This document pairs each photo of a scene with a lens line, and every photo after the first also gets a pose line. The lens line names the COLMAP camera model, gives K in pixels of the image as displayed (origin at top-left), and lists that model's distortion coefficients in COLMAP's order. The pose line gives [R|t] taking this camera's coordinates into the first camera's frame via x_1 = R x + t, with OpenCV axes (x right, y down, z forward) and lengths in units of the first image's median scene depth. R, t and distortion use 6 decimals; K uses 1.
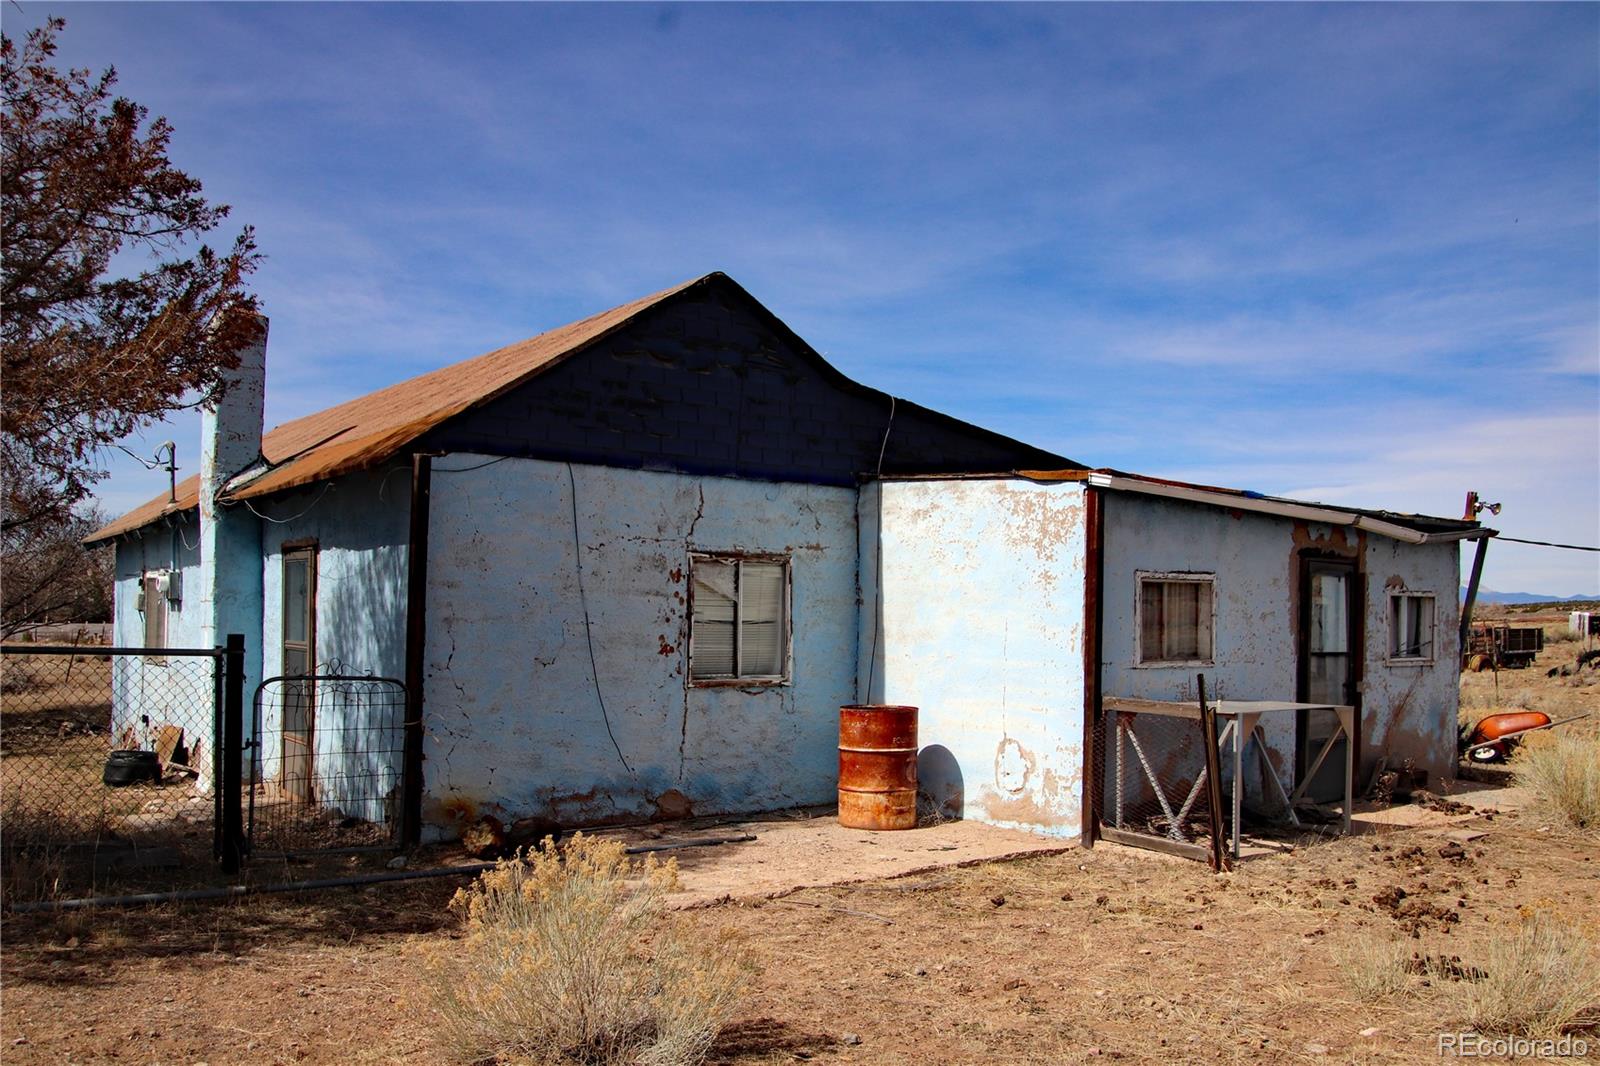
lens RADIAL K [[1357.3, 0, 805.7], [0, 1357.3, 540.6], [0, 0, 1]] dist [-0.128183, -0.002006]
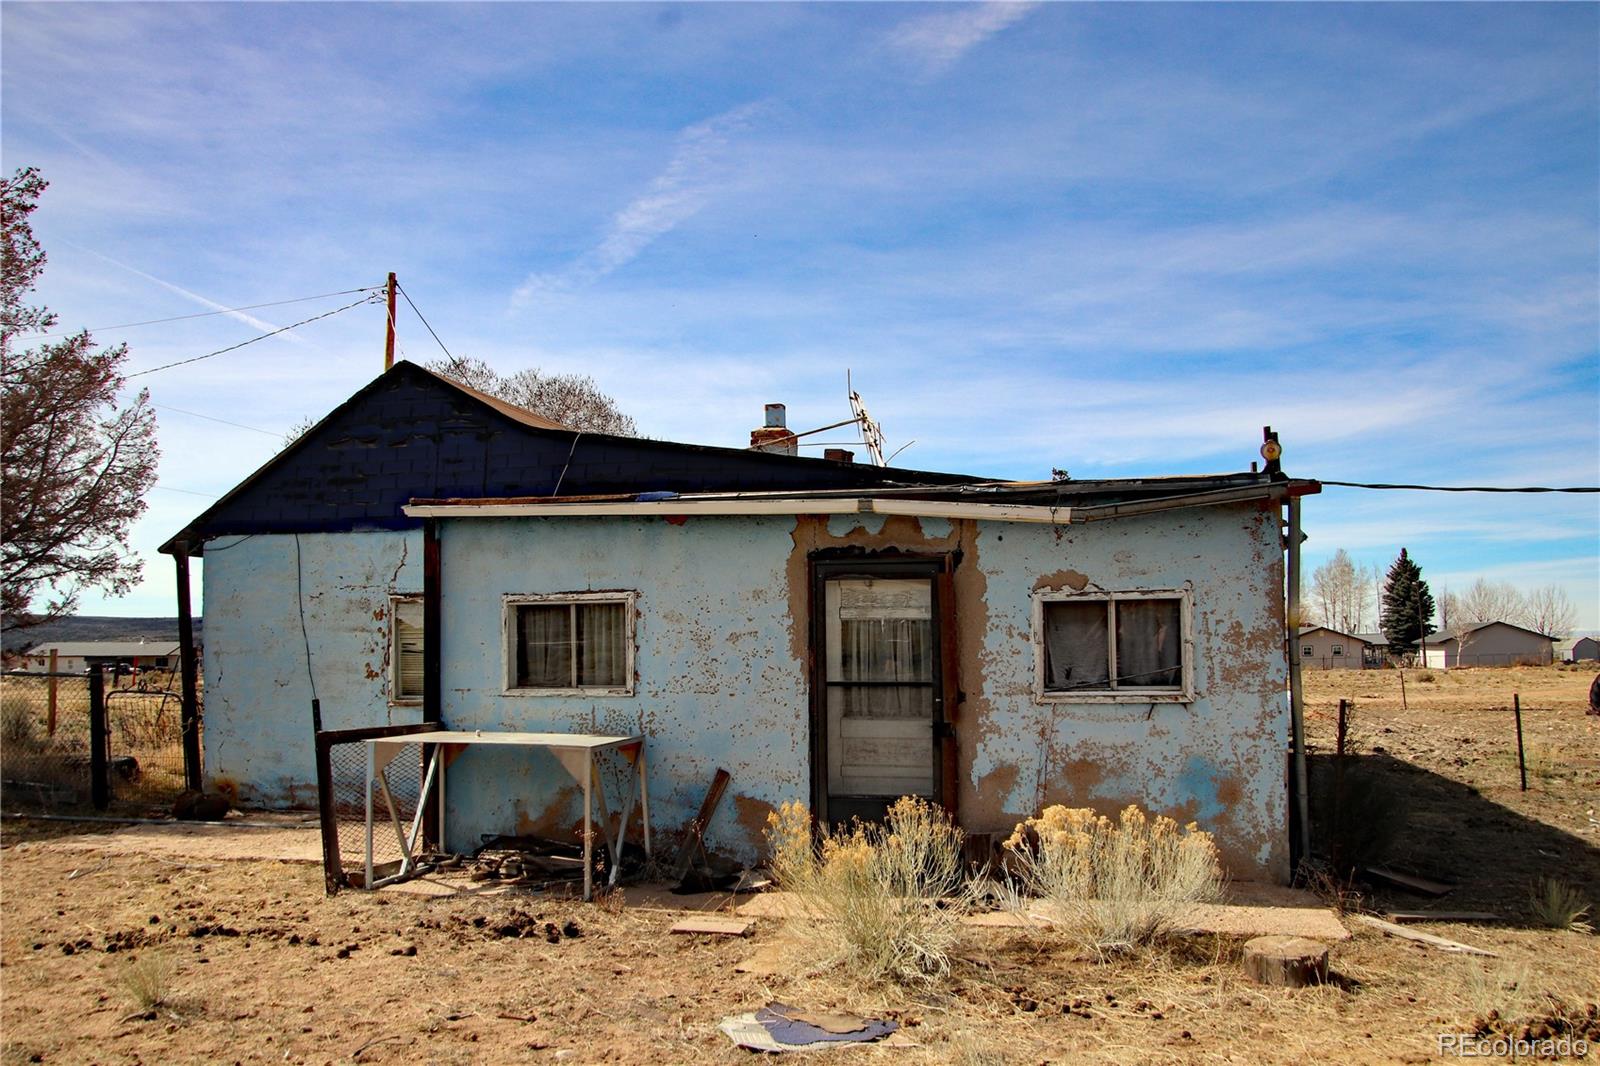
lens RADIAL K [[1357.3, 0, 805.0], [0, 1357.3, 533.3], [0, 0, 1]] dist [-0.128183, -0.002006]
pose [[0.617908, -0.083814, -0.781770, 1.110564], [0.063316, 0.996377, -0.056777, 0.046125], [0.783697, -0.014416, 0.620976, 0.554053]]
